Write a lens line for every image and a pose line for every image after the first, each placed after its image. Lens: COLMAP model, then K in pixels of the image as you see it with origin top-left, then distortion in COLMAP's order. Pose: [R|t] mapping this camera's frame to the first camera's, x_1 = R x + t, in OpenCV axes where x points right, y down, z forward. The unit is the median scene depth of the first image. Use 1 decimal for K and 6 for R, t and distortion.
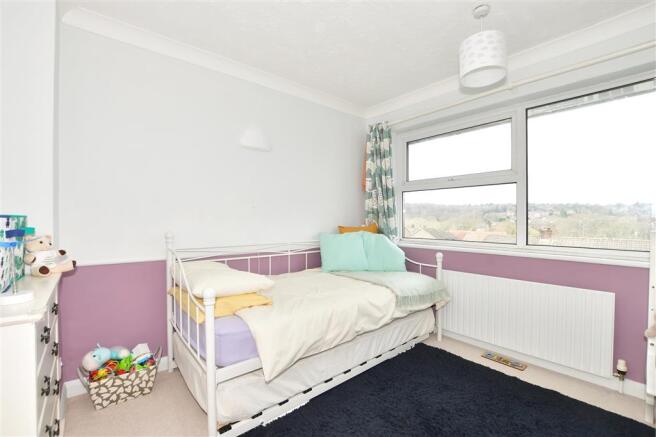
lens RADIAL K [[288.4, 0, 328.2], [0, 288.4, 222.3], [0, 0, 1]] dist [-0.030126, 0.003570]
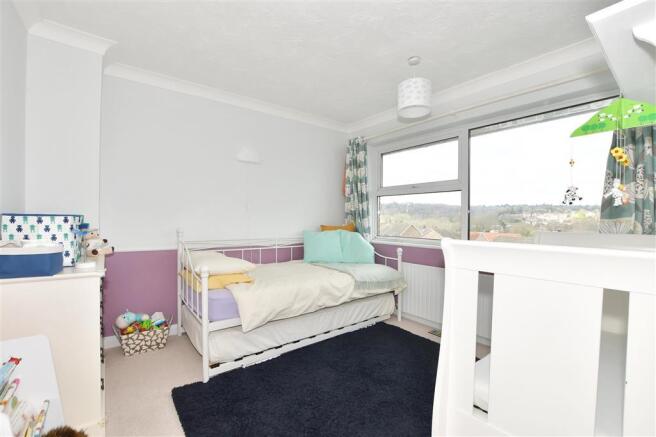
lens RADIAL K [[288.4, 0, 328.2], [0, 288.4, 222.3], [0, 0, 1]] dist [-0.030126, 0.003570]
pose [[0.999102, 0.009797, -0.041226, 0.144083], [-0.009757, 0.999952, 0.001174, -0.000168], [0.041236, -0.000771, 0.999149, -0.228940]]
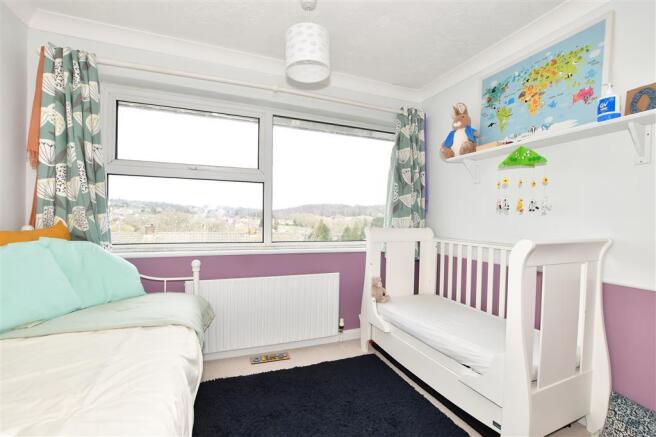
lens RADIAL K [[288.4, 0, 328.2], [0, 288.4, 222.3], [0, 0, 1]] dist [-0.030126, 0.003570]
pose [[0.319066, -0.007672, 0.947701, -0.250109], [-0.004735, 0.999942, 0.009689, -0.006905], [-0.947721, -0.007579, 0.319011, 0.428744]]
